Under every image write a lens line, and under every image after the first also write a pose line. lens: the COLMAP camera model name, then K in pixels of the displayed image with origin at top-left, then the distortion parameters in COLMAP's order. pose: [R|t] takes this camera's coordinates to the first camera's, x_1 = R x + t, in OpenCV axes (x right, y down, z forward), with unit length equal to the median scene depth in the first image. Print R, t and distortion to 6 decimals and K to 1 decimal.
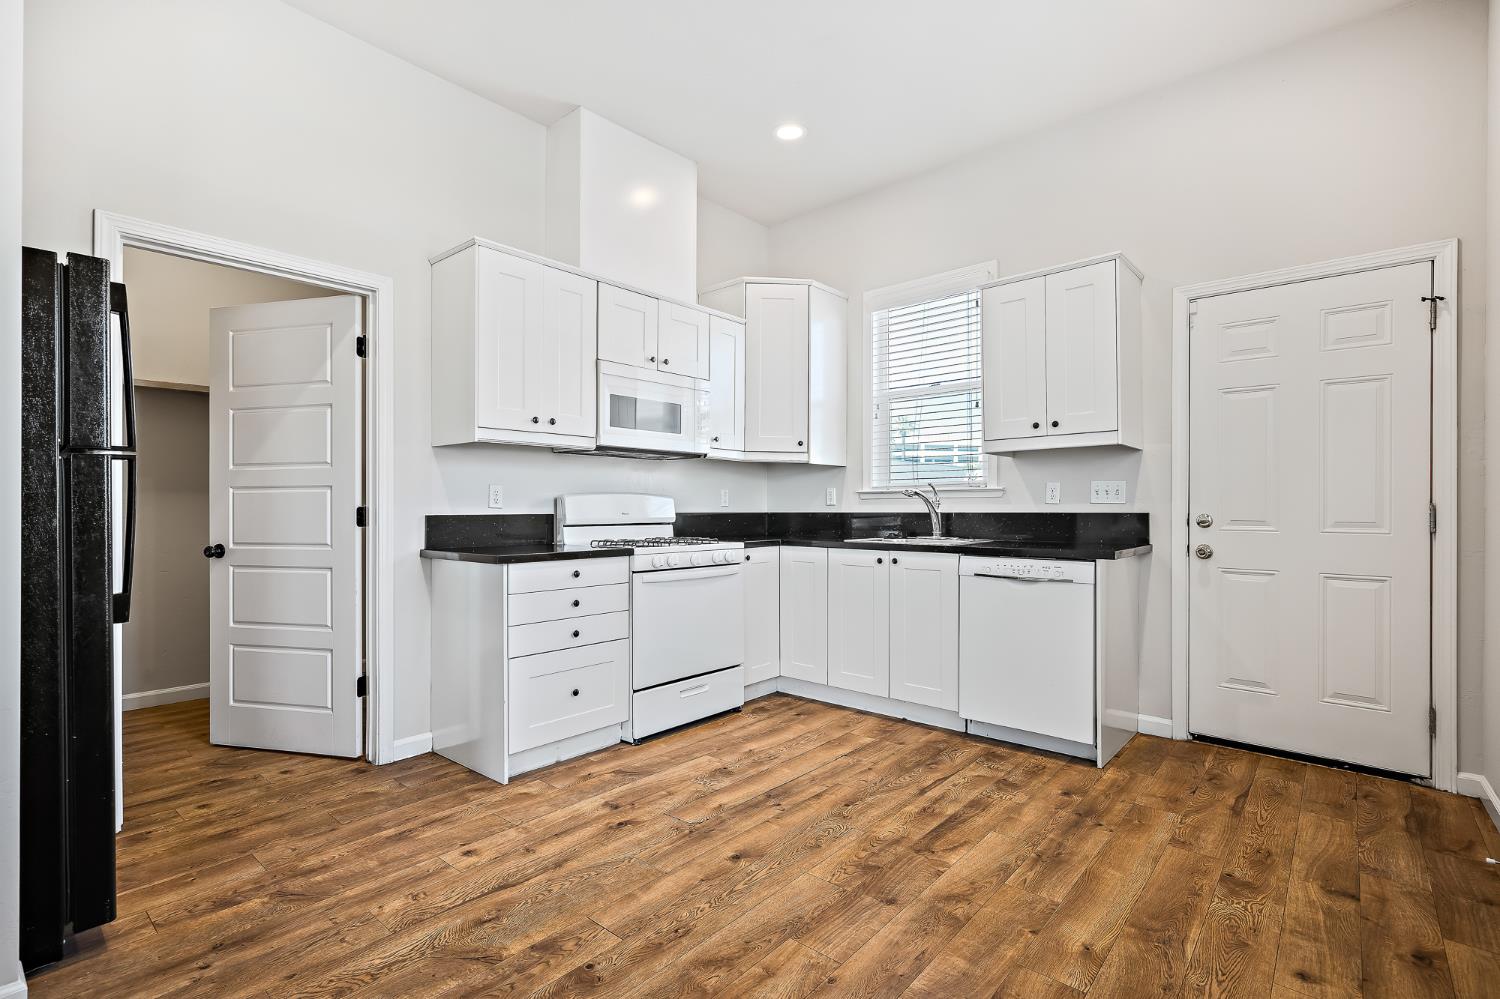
lens RADIAL K [[702.1, 0, 749.2], [0, 702.1, 505.8], [0, 0, 1]] dist [0.001039, 0.000355]
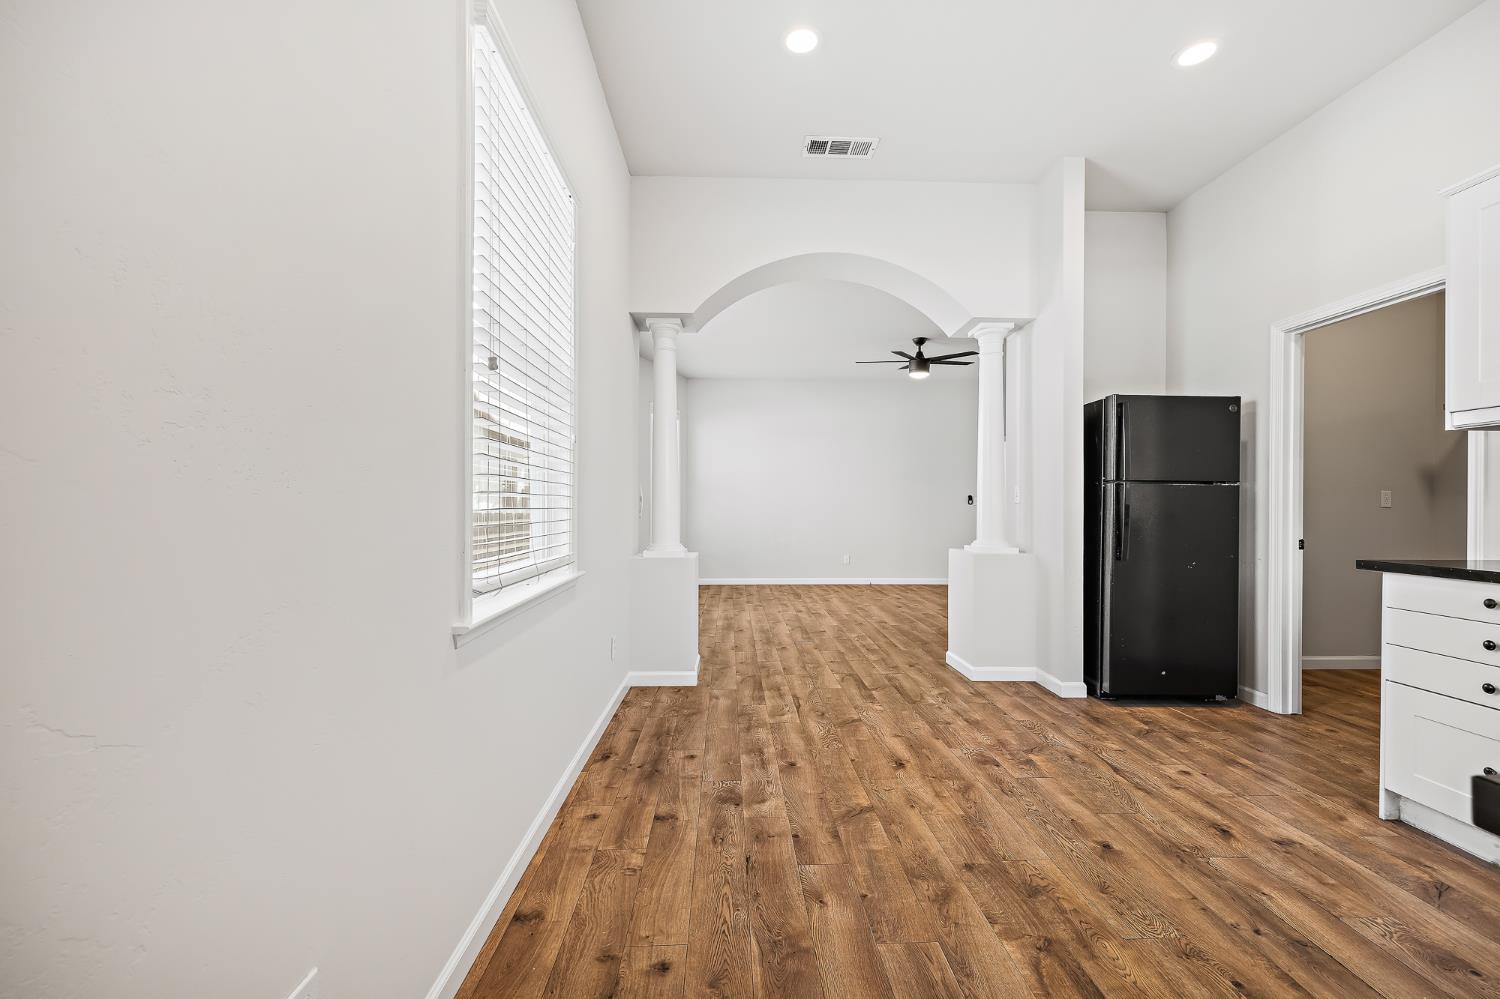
lens RADIAL K [[608.8, 0, 749.6], [0, 608.8, 504.8], [0, 0, 1]] dist [-0.000128, -0.000055]
pose [[-0.733853, -0.002066, -0.679305, 0.981872], [-0.001142, 0.999998, -0.001808, 0.001685], [0.679308, -0.000551, -0.733854, 1.311179]]
